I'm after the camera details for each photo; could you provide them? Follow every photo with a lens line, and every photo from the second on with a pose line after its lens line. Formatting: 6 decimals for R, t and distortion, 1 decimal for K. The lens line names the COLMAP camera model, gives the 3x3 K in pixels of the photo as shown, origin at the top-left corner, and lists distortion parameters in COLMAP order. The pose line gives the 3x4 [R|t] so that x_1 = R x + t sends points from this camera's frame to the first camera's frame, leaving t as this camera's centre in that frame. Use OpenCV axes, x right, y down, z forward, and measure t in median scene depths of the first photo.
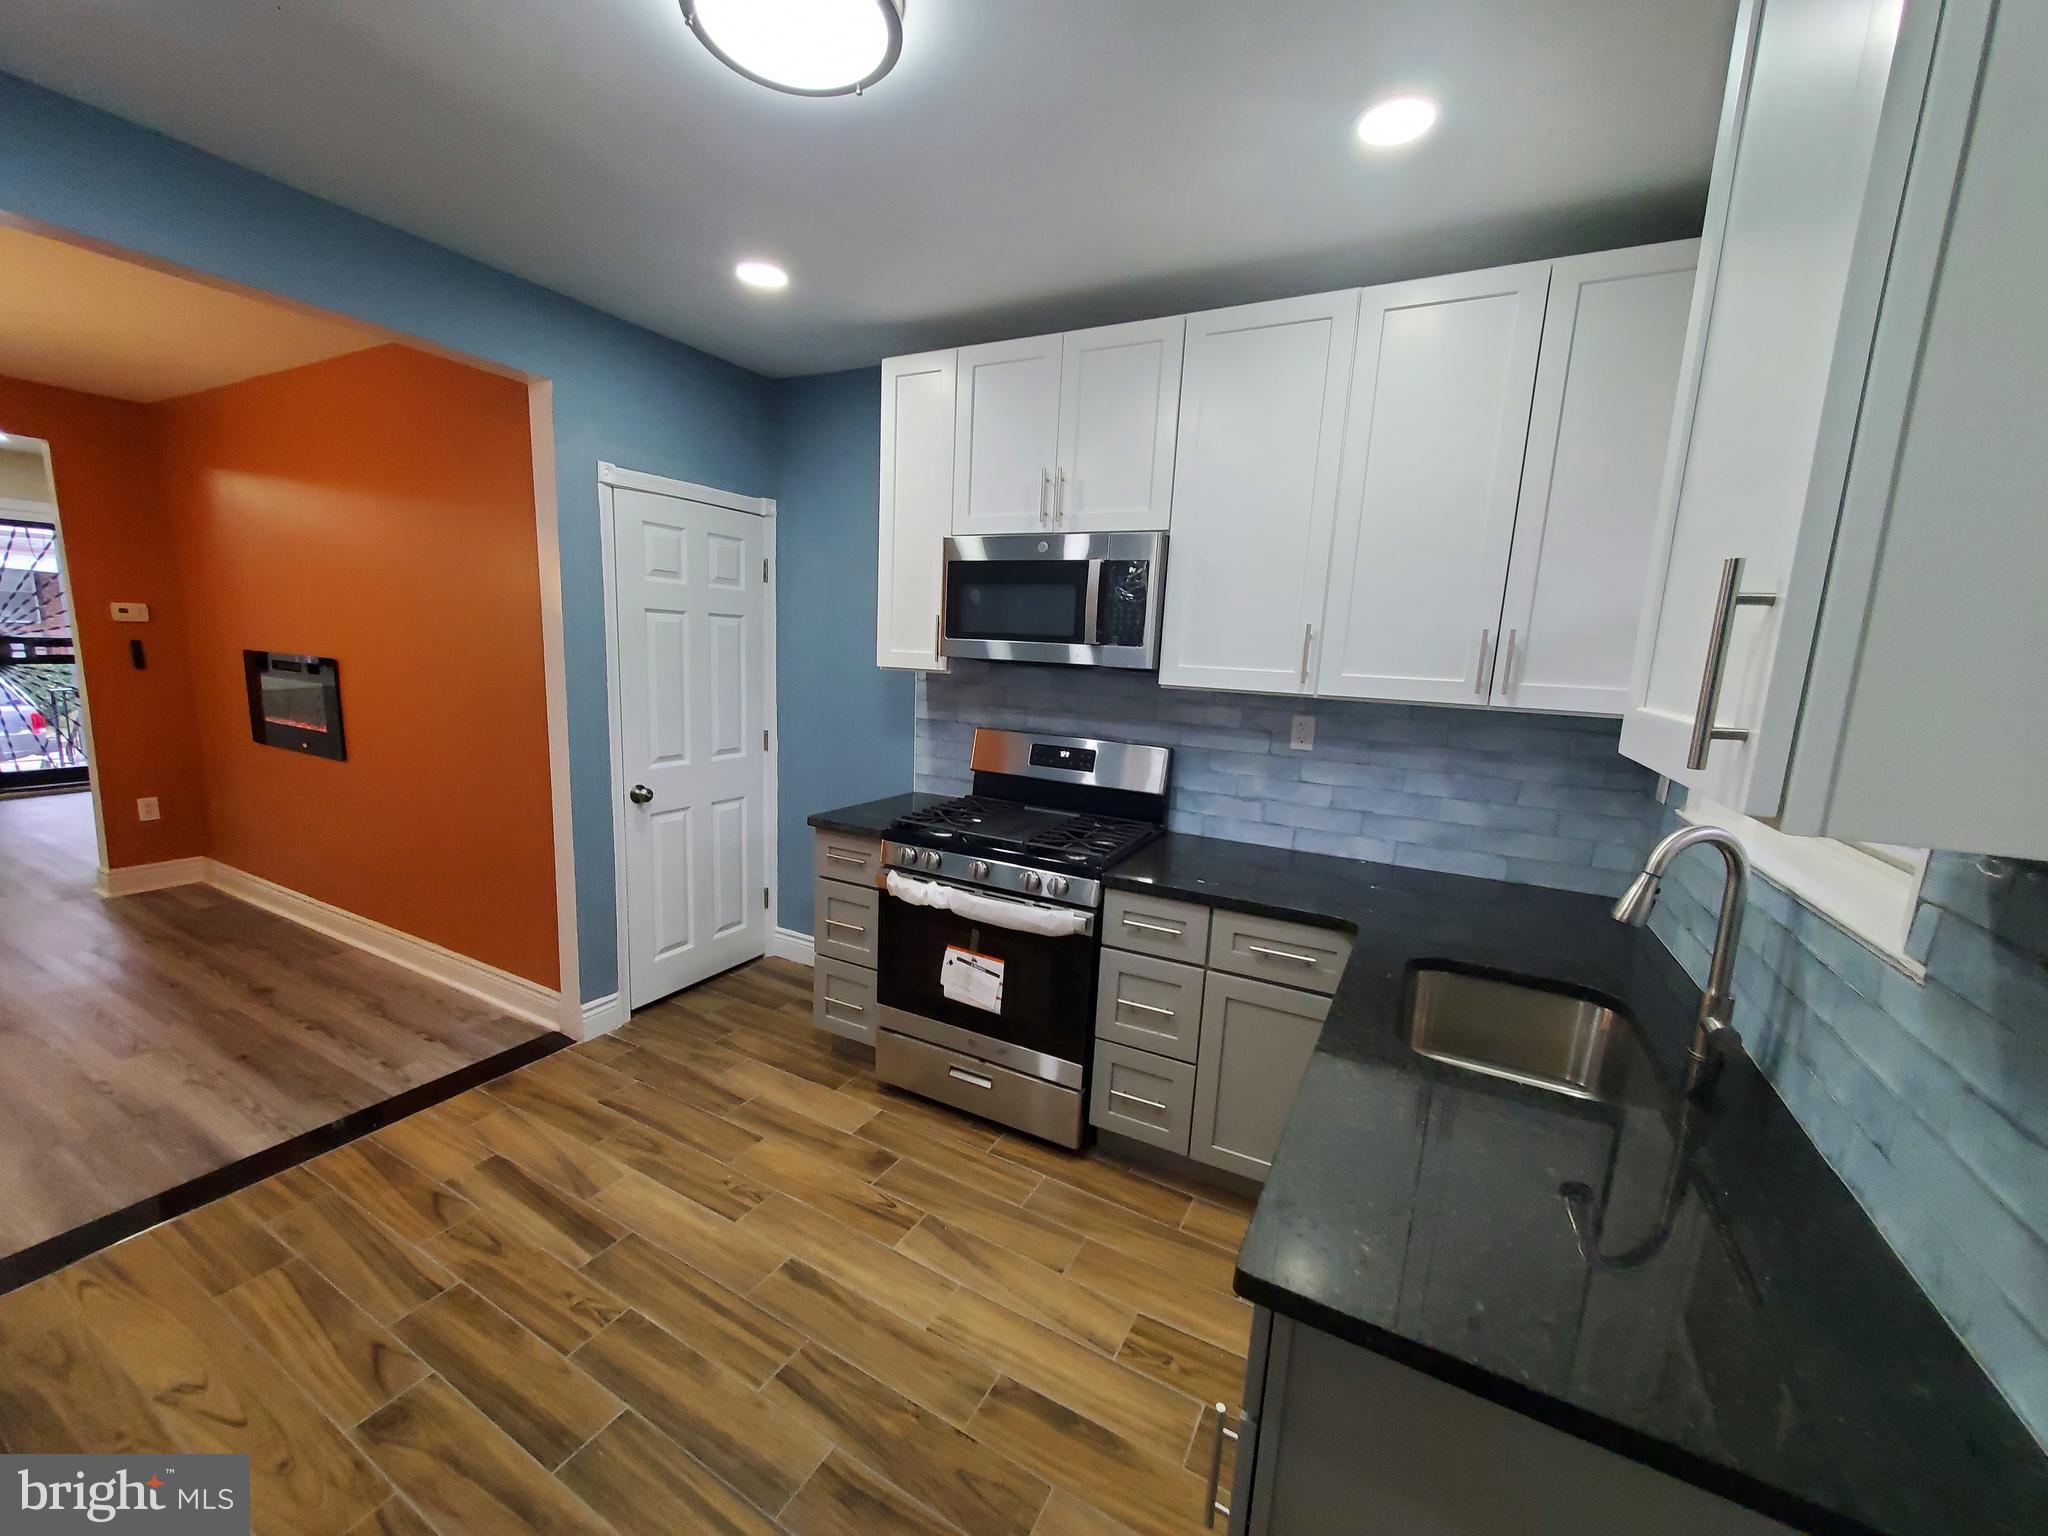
lens RADIAL K [[819.8, 0, 1014.3], [0, 819.8, 791.2], [0, 0, 1]] dist [-0.003931, -0.000641]
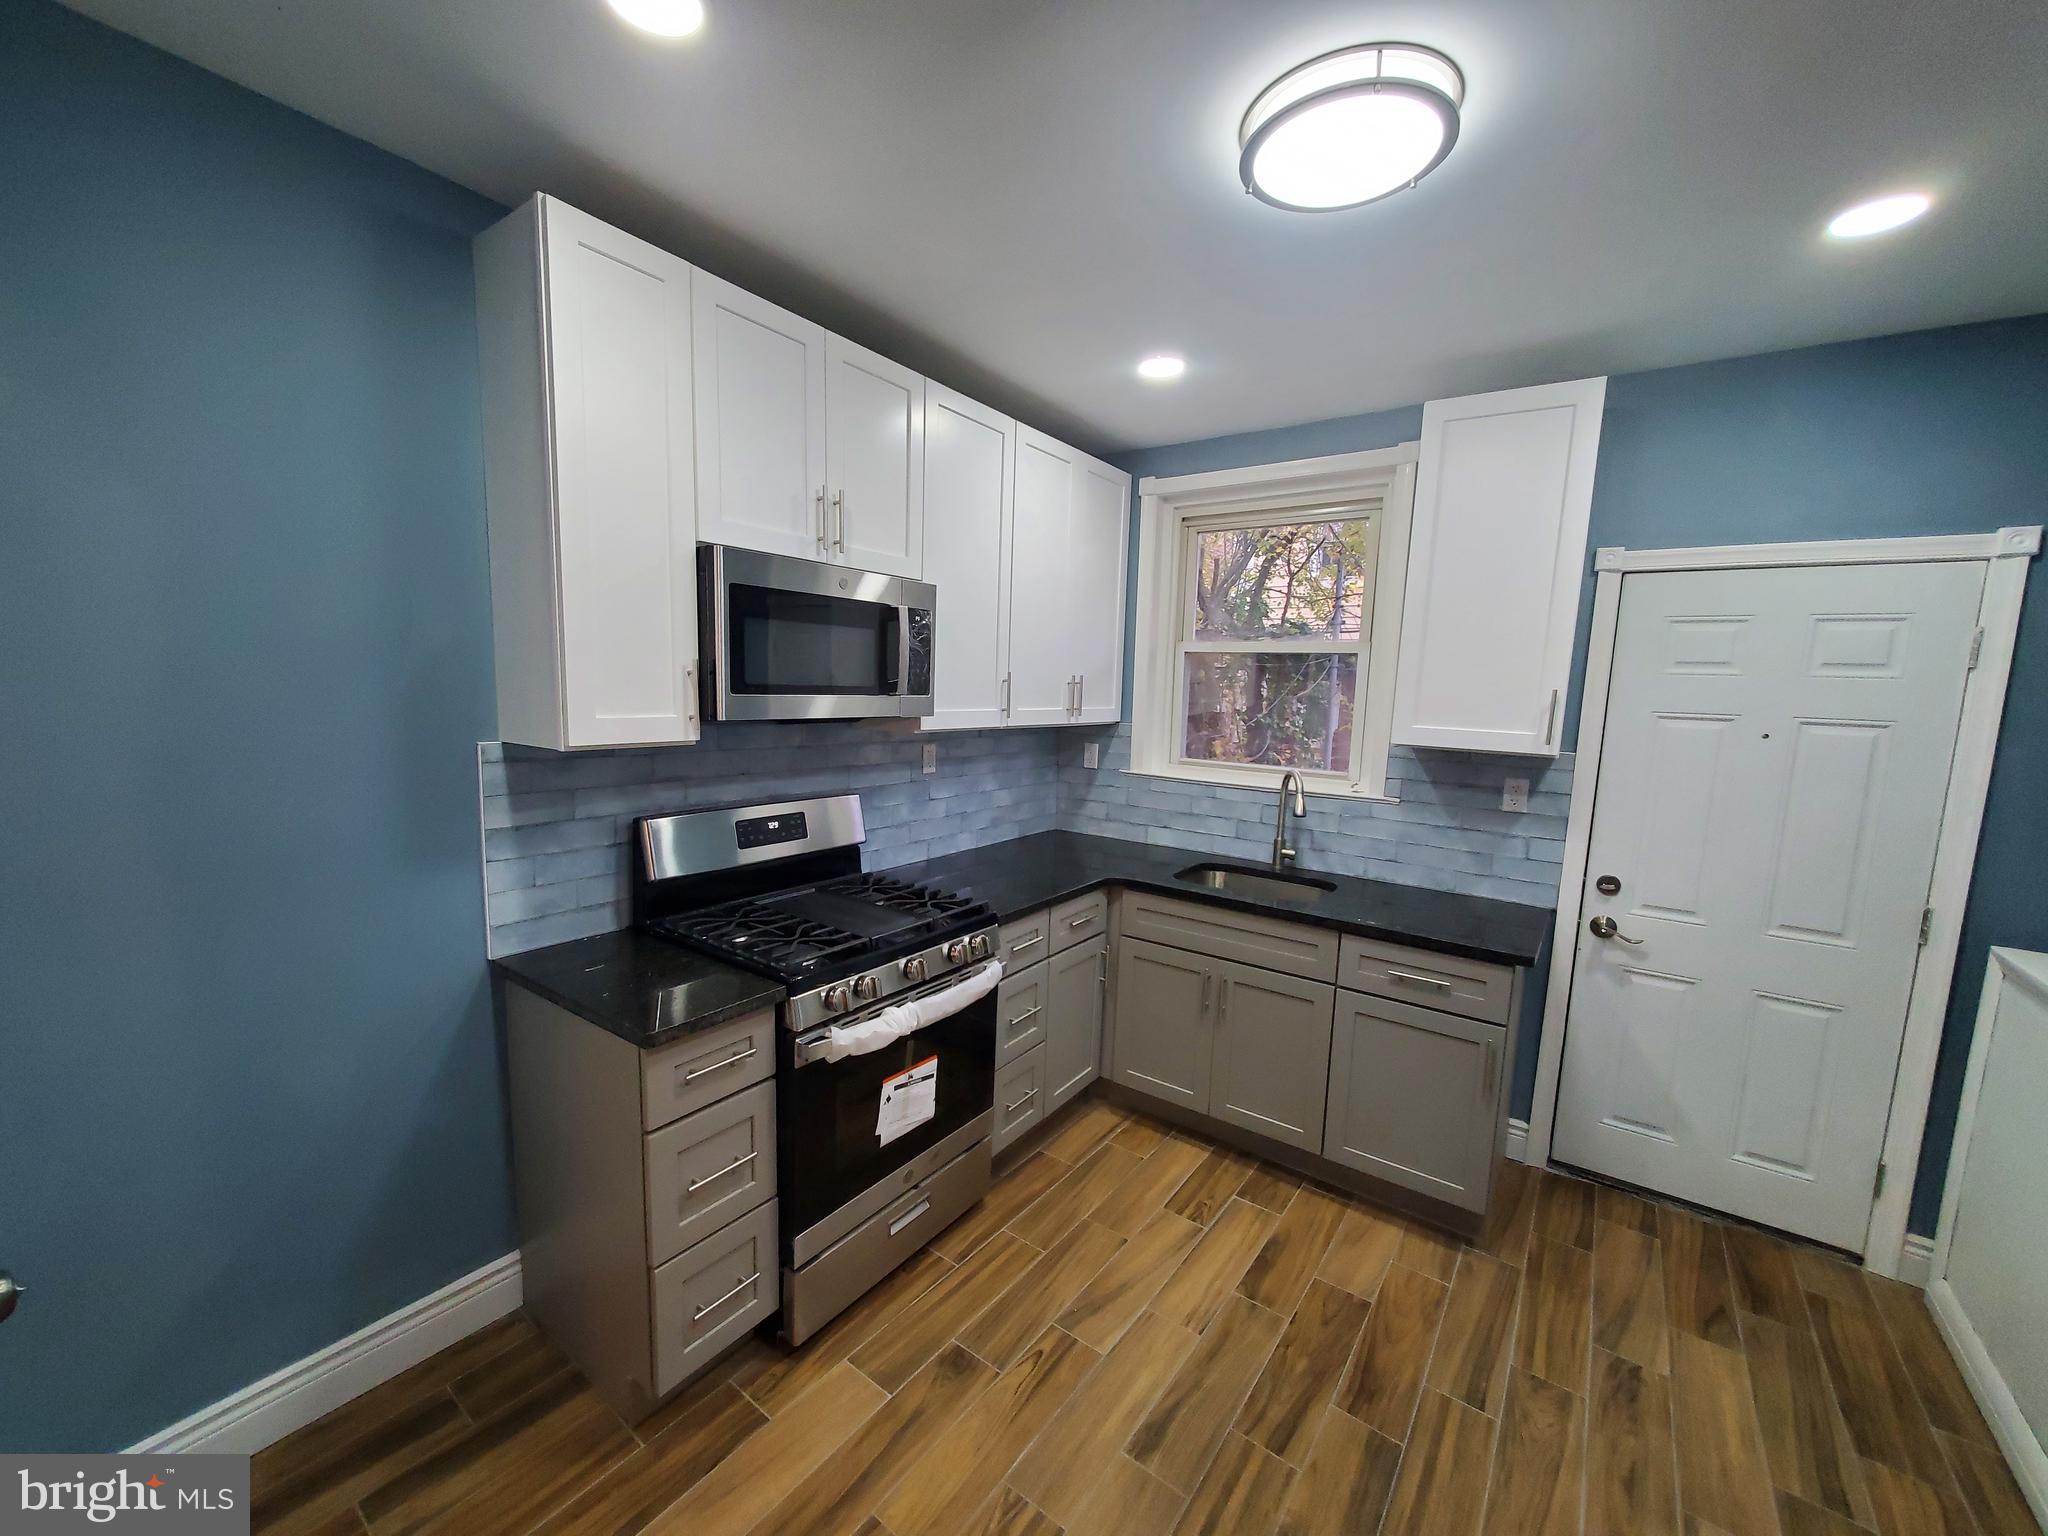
lens RADIAL K [[819.8, 0, 1014.3], [0, 819.8, 791.2], [0, 0, 1]] dist [-0.003931, -0.000641]
pose [[0.126609, -0.171477, 0.977019, -0.838574], [0.151251, 0.976765, 0.151832, -0.198562], [-0.980354, 0.128552, 0.149604, 0.764666]]
